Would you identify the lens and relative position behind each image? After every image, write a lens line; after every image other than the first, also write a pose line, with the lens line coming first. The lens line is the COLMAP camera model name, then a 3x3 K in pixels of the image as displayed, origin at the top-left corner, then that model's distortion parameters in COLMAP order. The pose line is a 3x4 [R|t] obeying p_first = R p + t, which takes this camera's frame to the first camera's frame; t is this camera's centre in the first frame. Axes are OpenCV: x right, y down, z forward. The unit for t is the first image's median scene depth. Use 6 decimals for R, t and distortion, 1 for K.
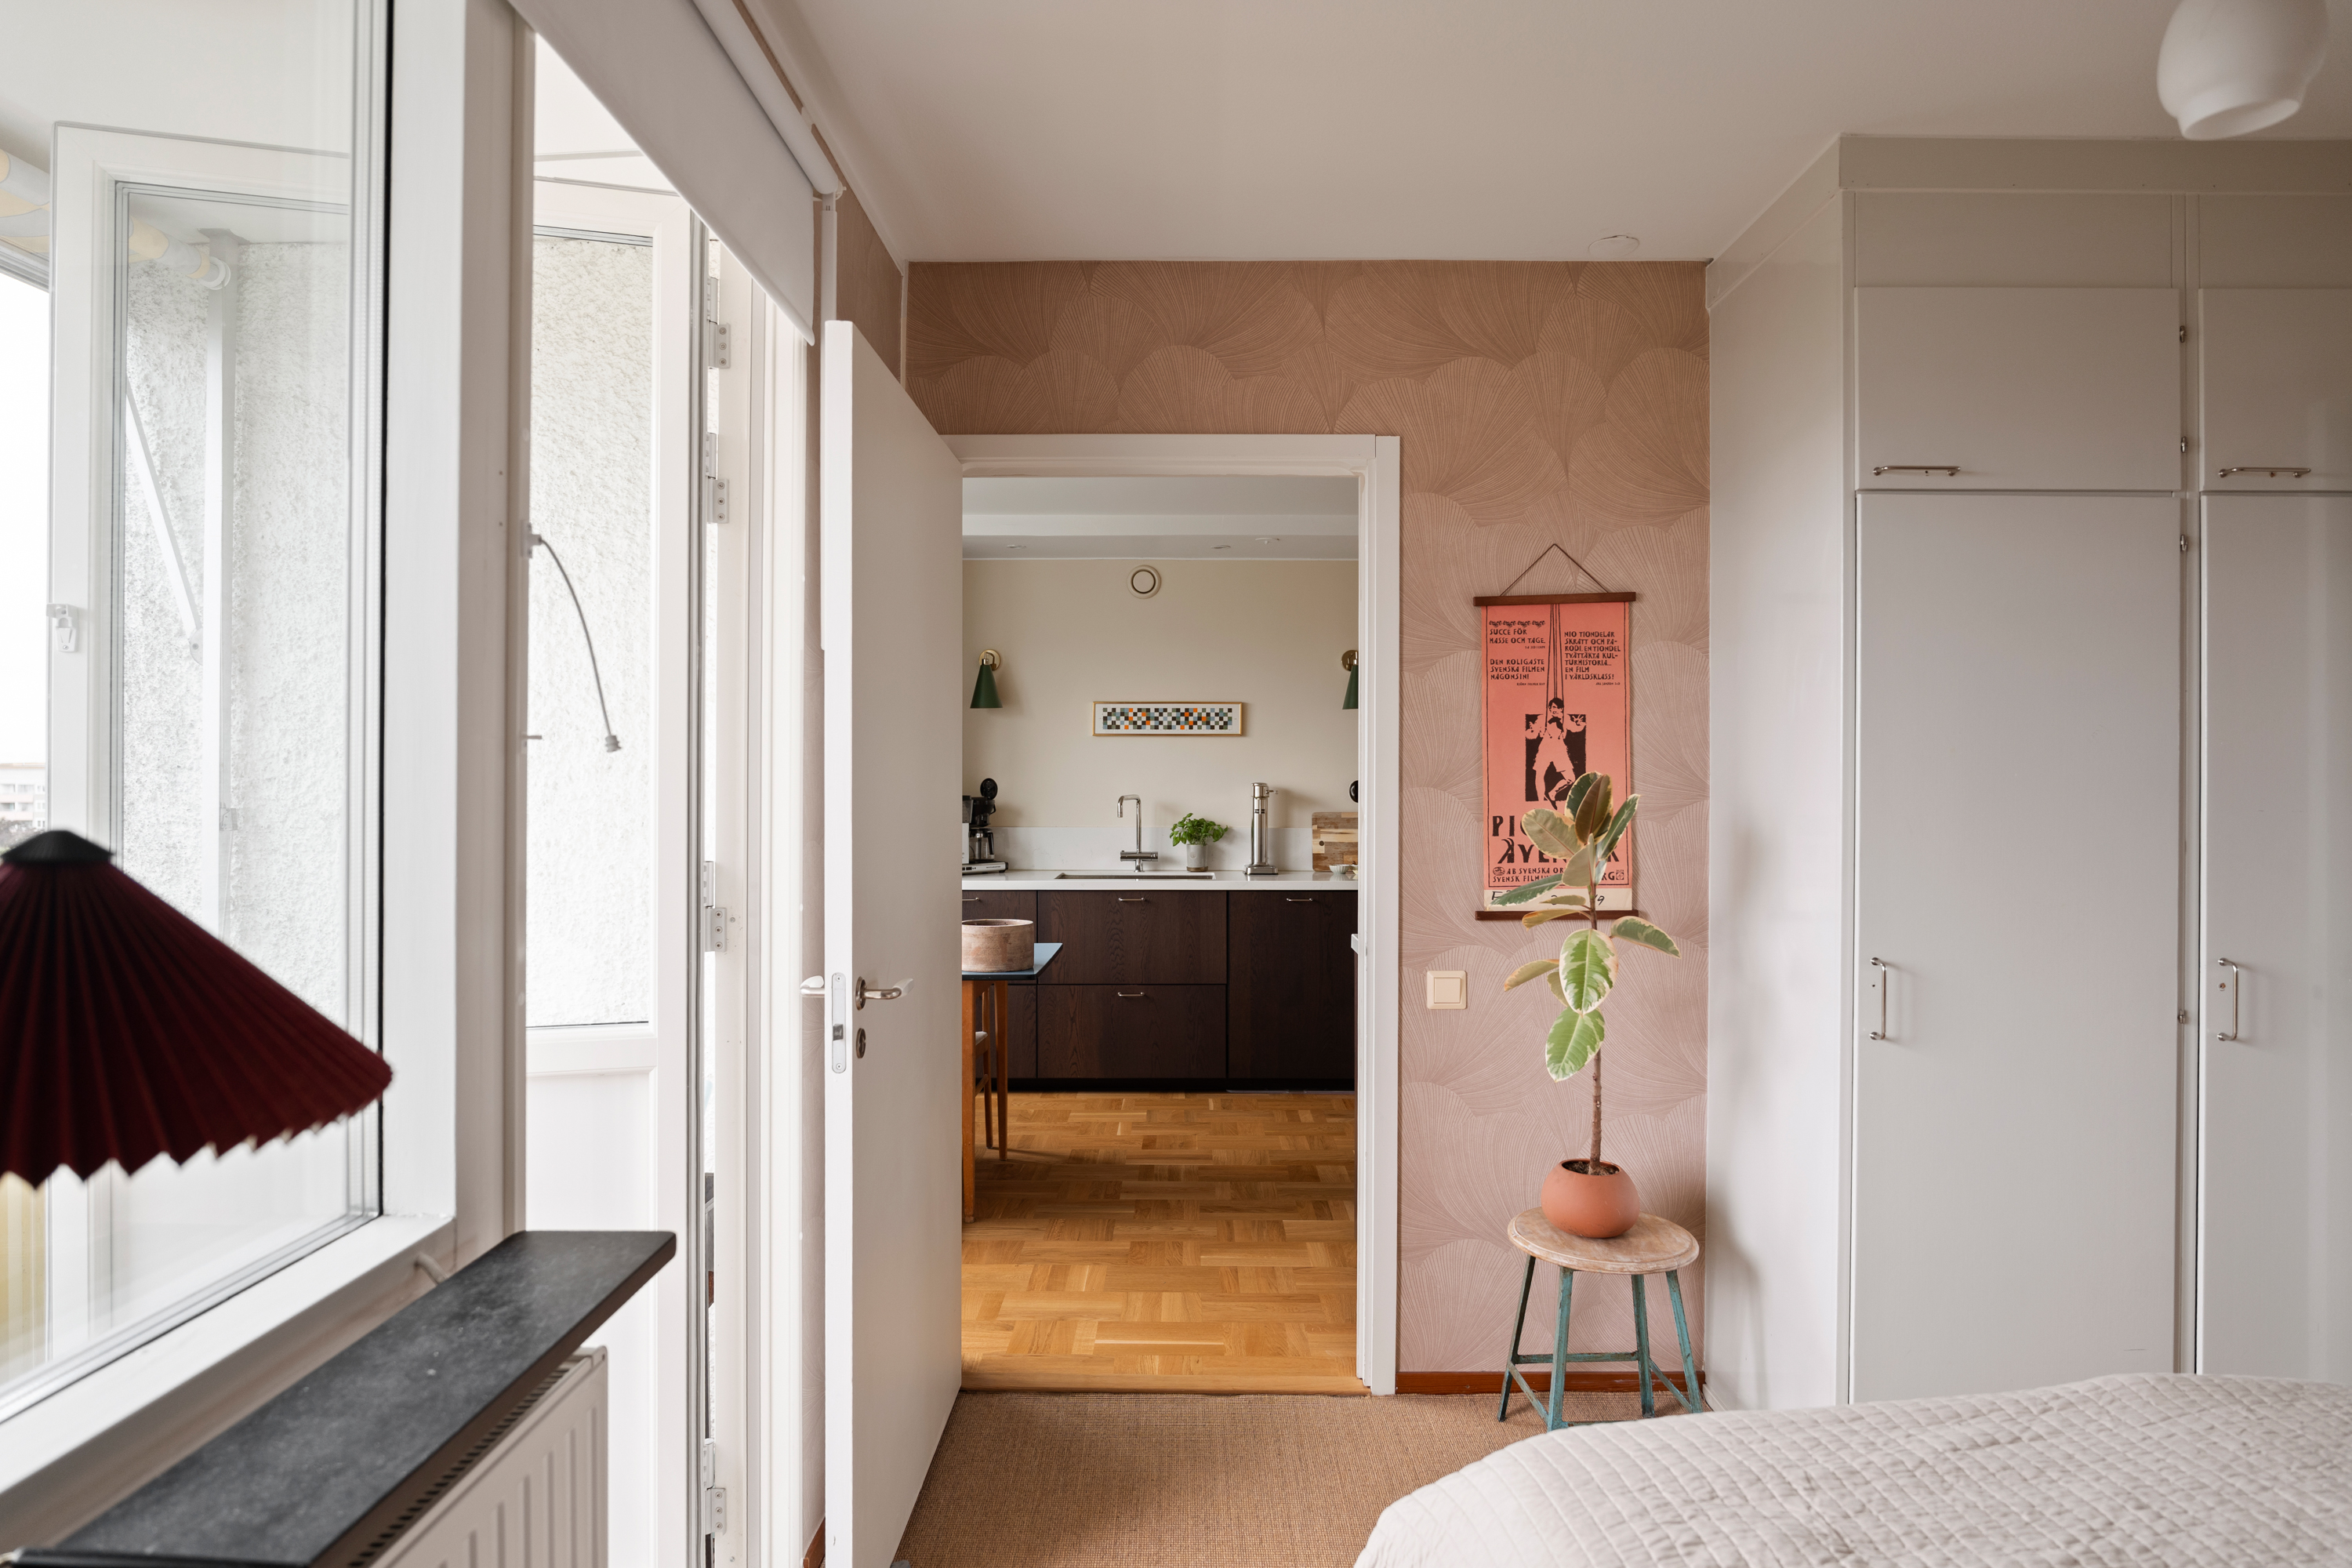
lens RADIAL K [[1350.0, 0, 1176.0], [0, 1350.0, 784.0], [0, 0, 1]] dist [0.000207, 0.000005]
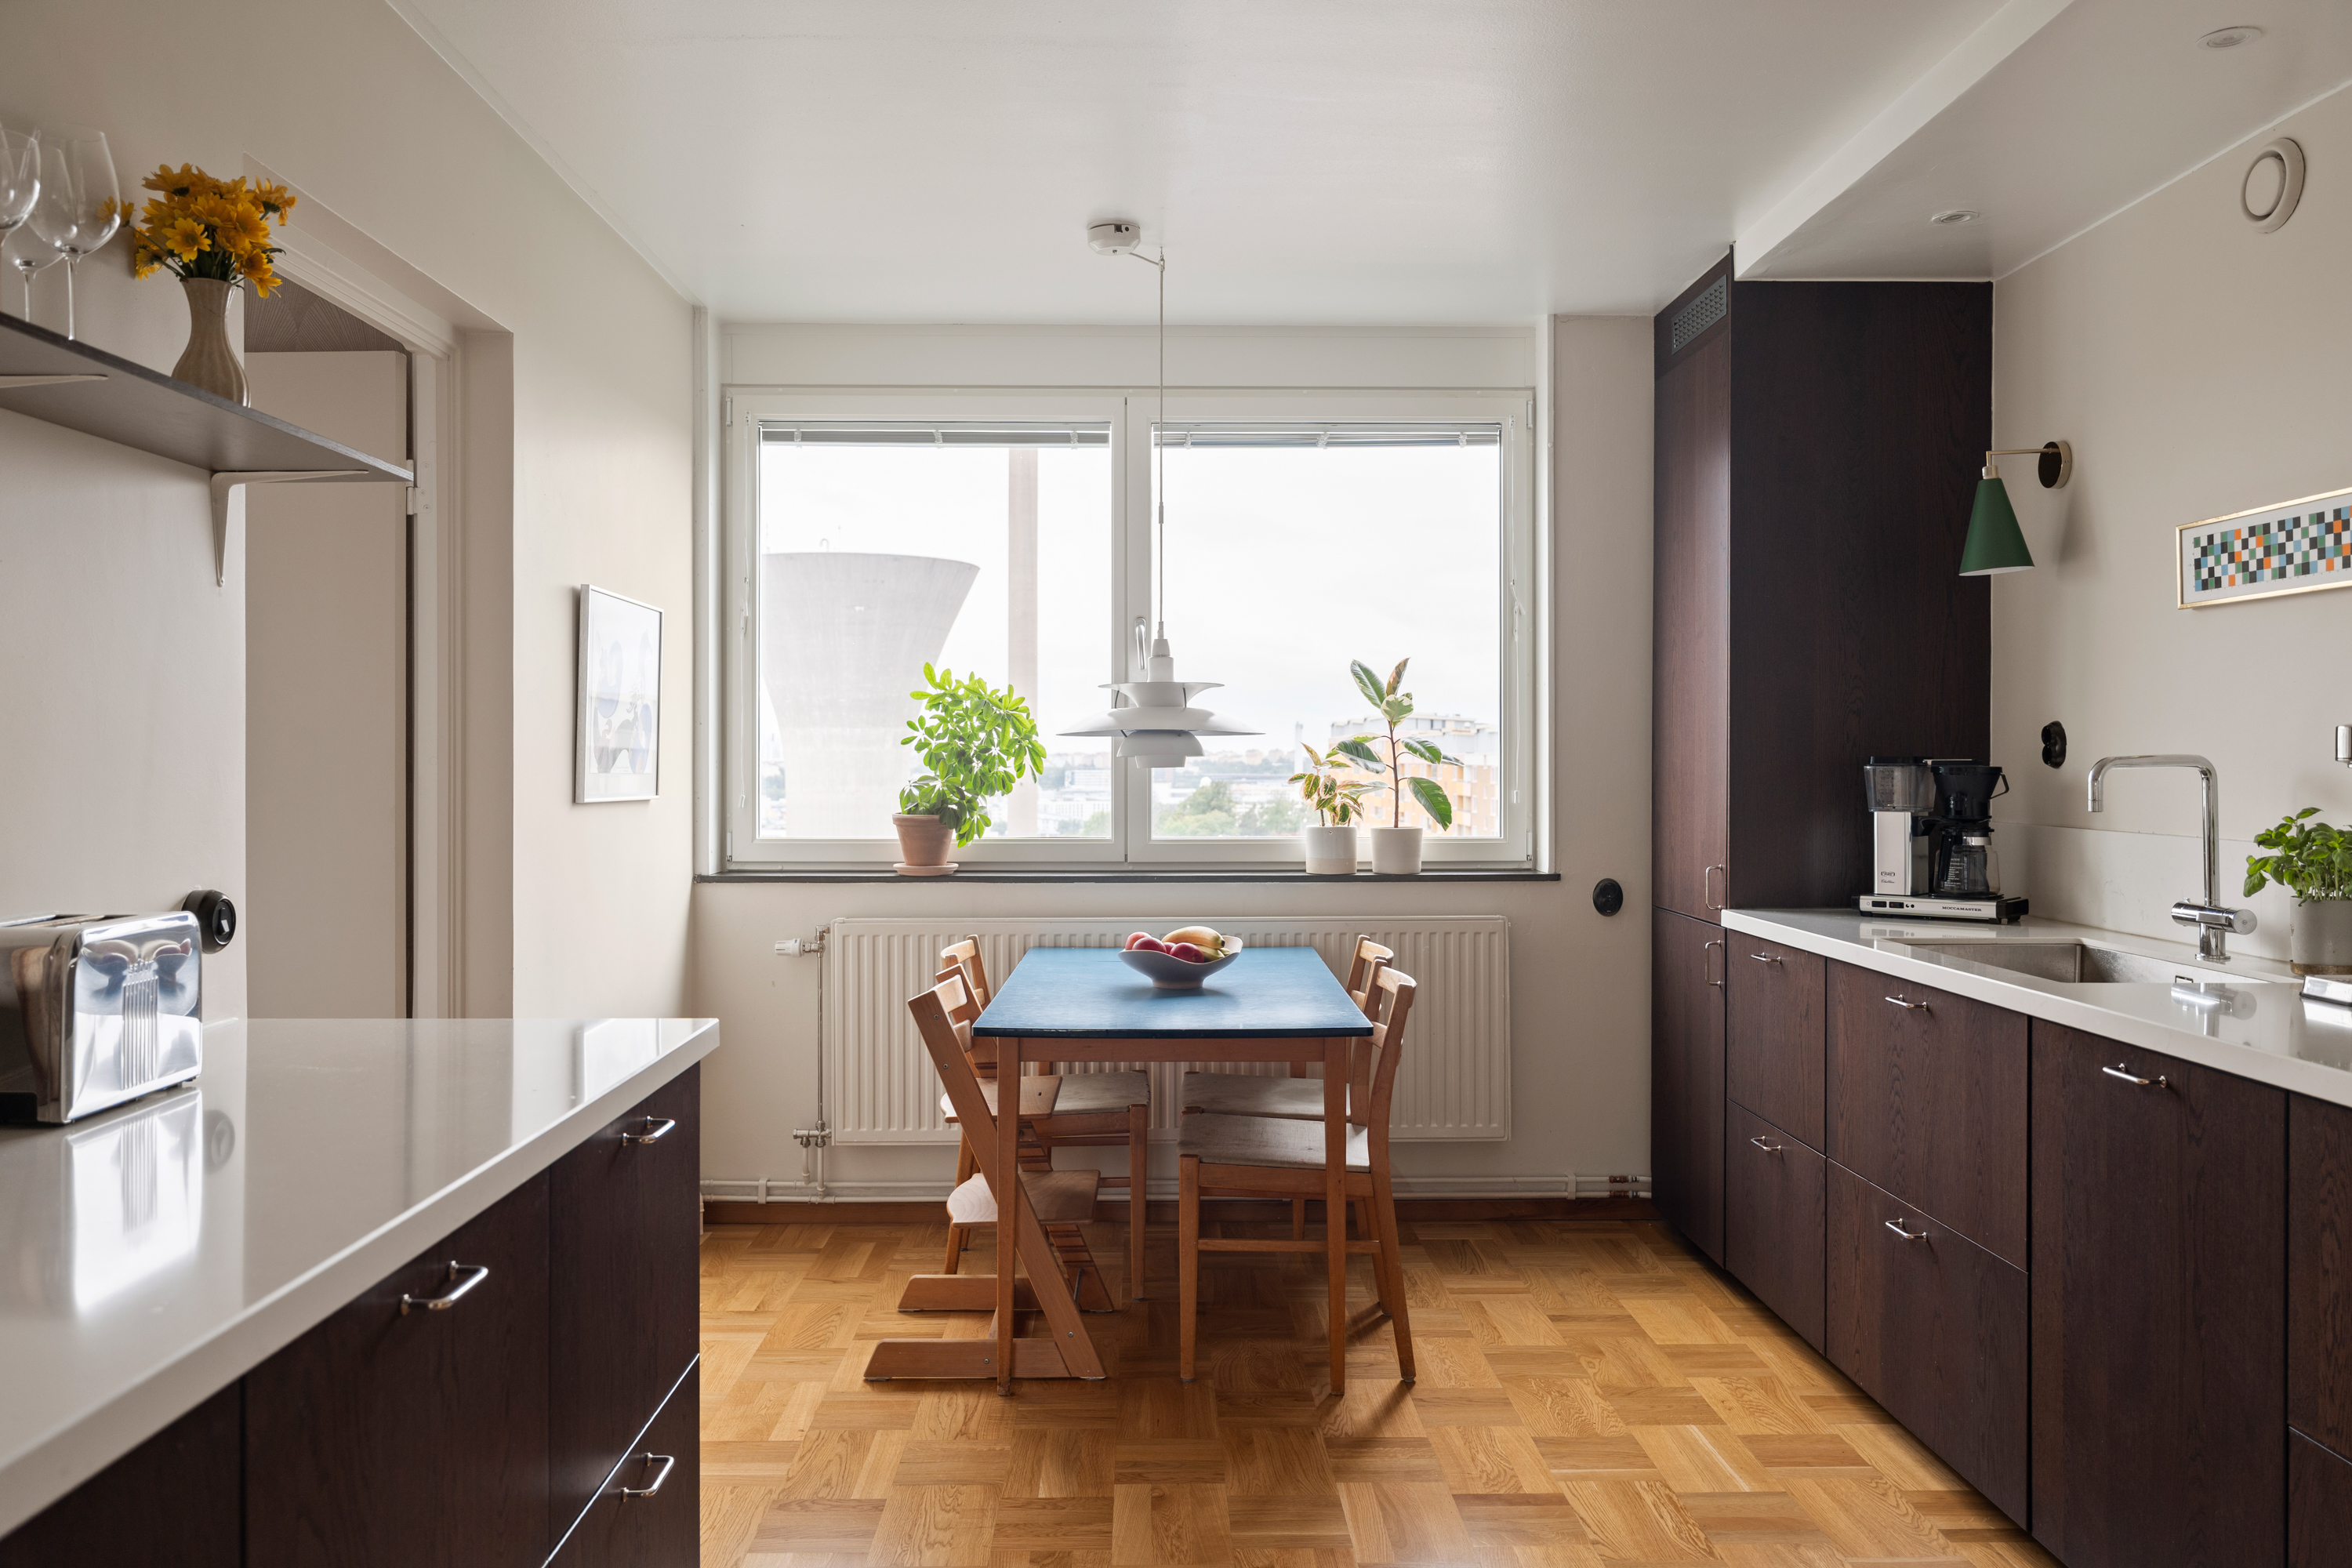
lens RADIAL K [[1784.6, 0, 1176.7], [0, 1784.6, 761.1], [0, 0, 1]] dist [-0.005700, 0.010198]
pose [[0.027599, 0.003014, -0.999615, 0.467972], [-0.005305, 0.999982, 0.002868, 0.009613], [0.999605, 0.005224, 0.027614, 0.694126]]
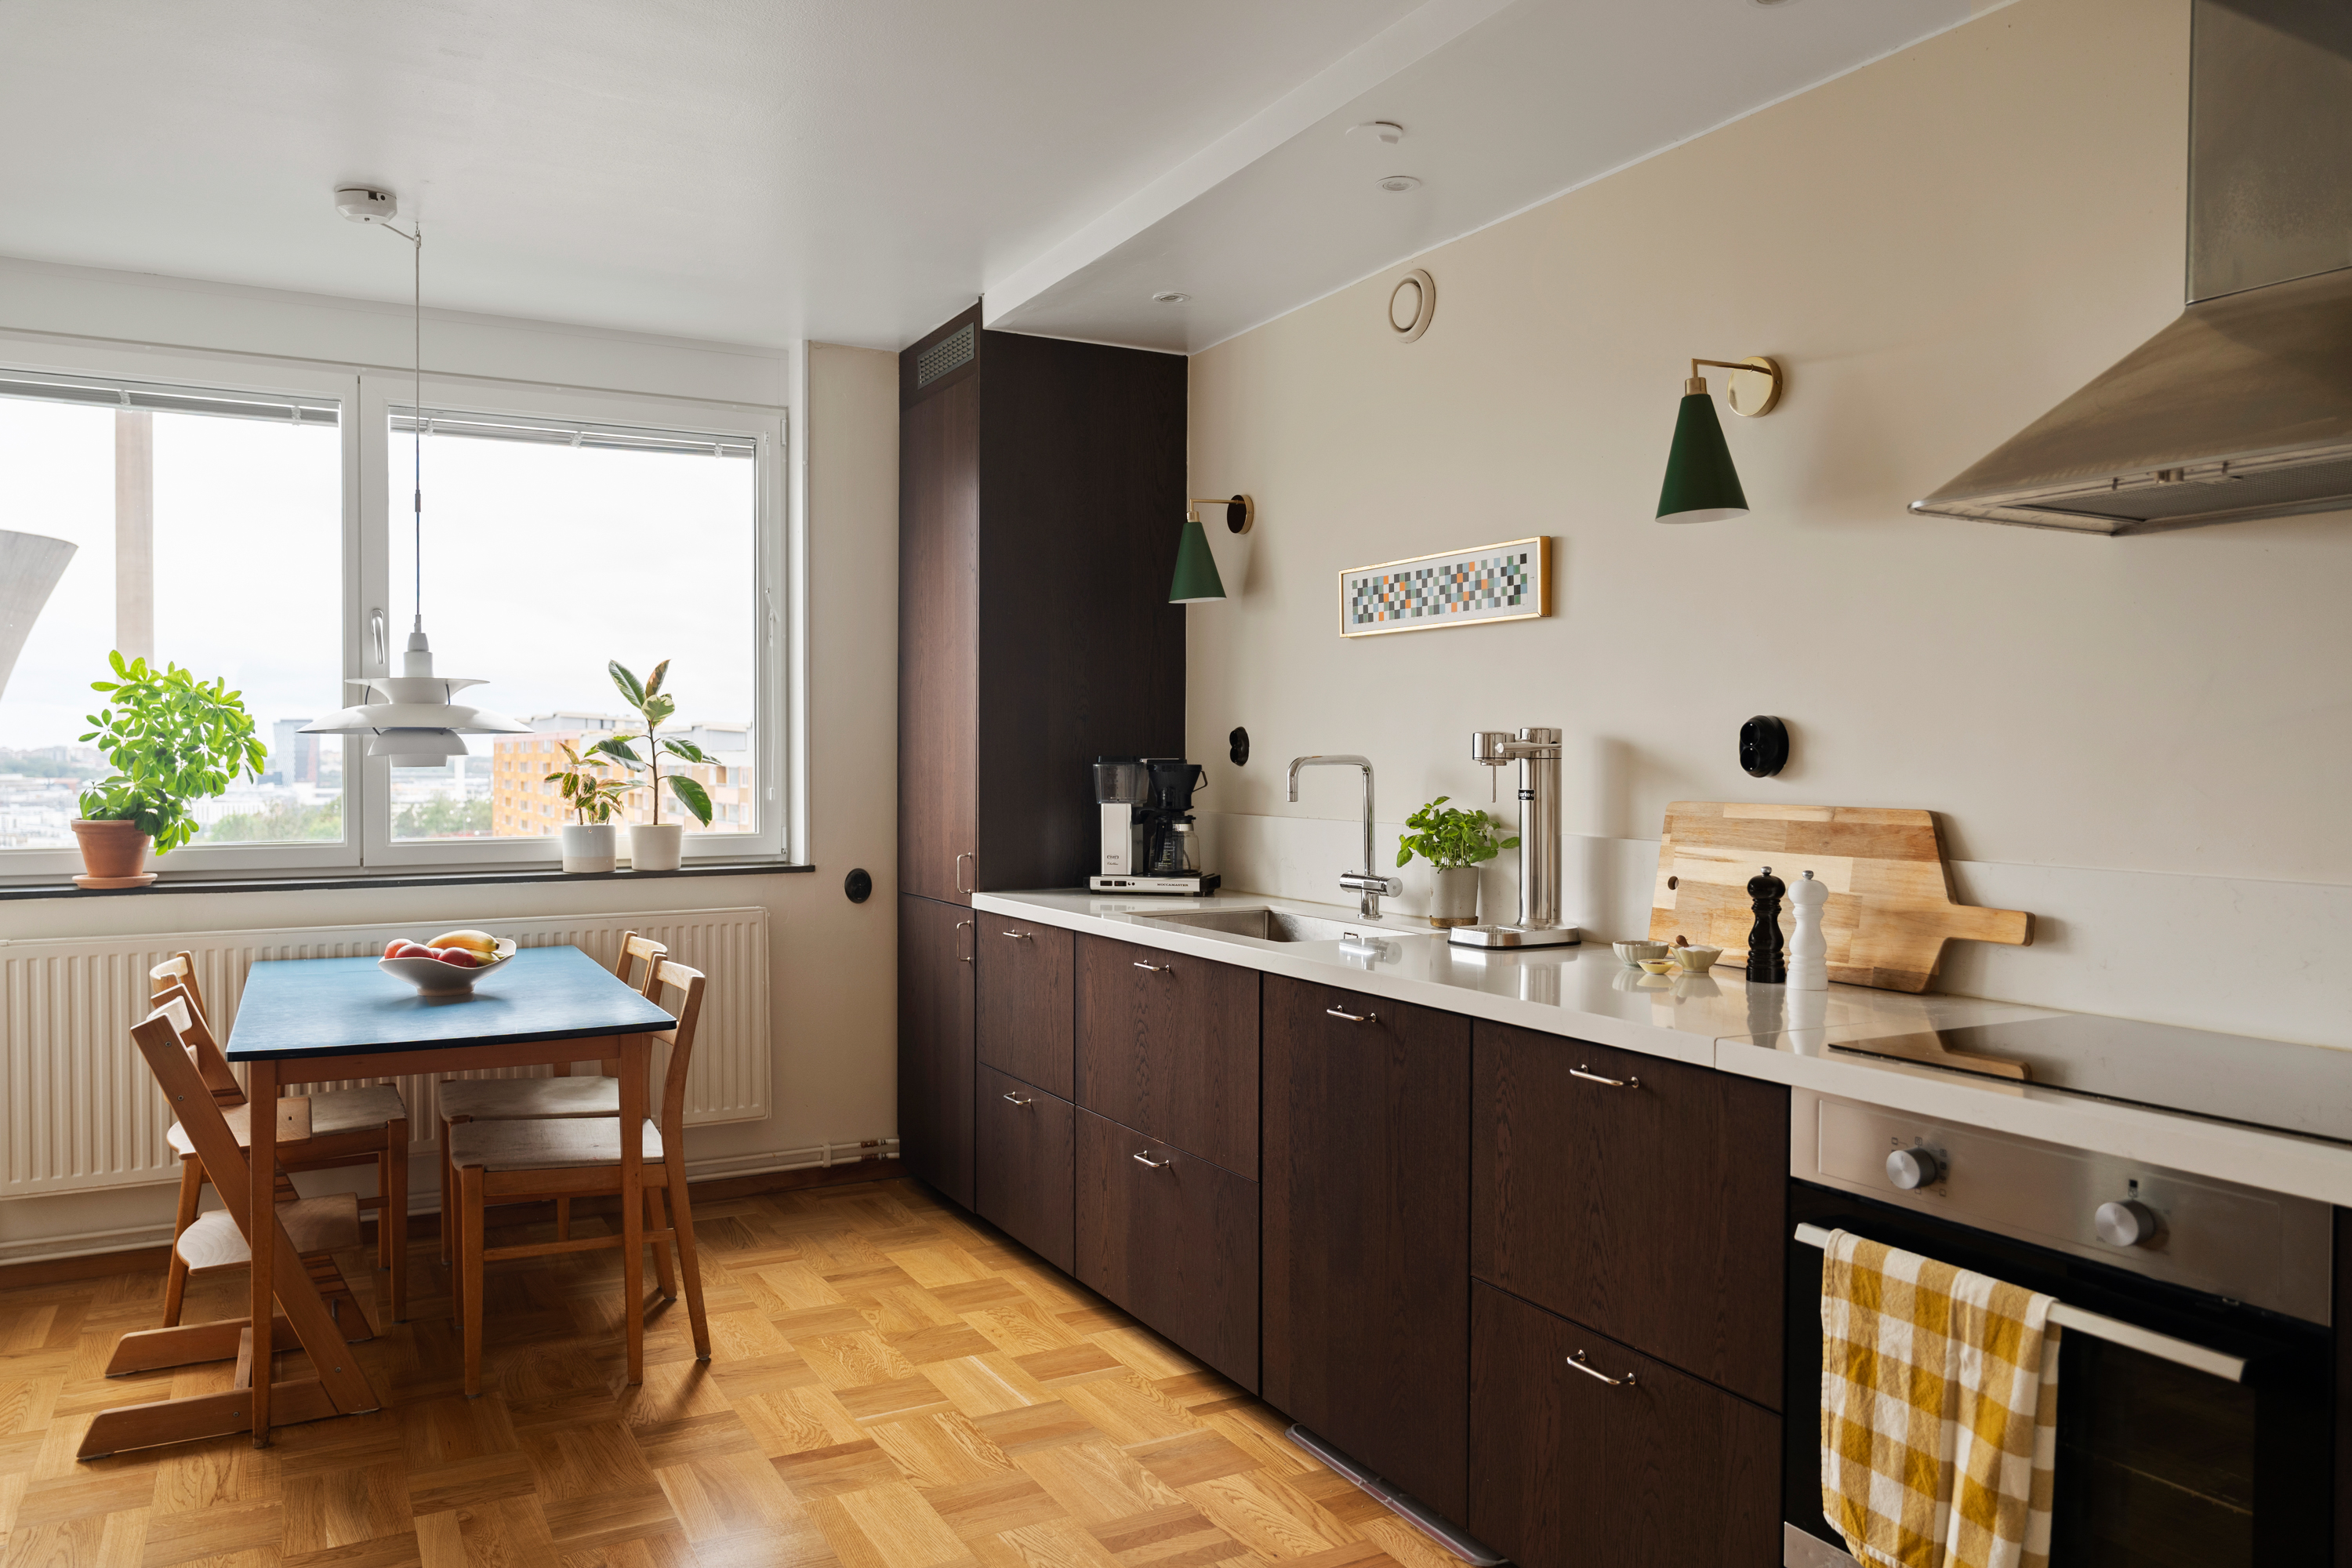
lens RADIAL K [[1654.5, 0, 1176.0], [0, 1654.5, 784.0], [0, 0, 1]] dist [-0.004971, 0.004868]
pose [[0.485988, 0.015849, -0.873822, 0.451355], [-0.005924, 0.999872, 0.014841, 0.009697], [0.873945, -0.002036, 0.486020, 0.655398]]
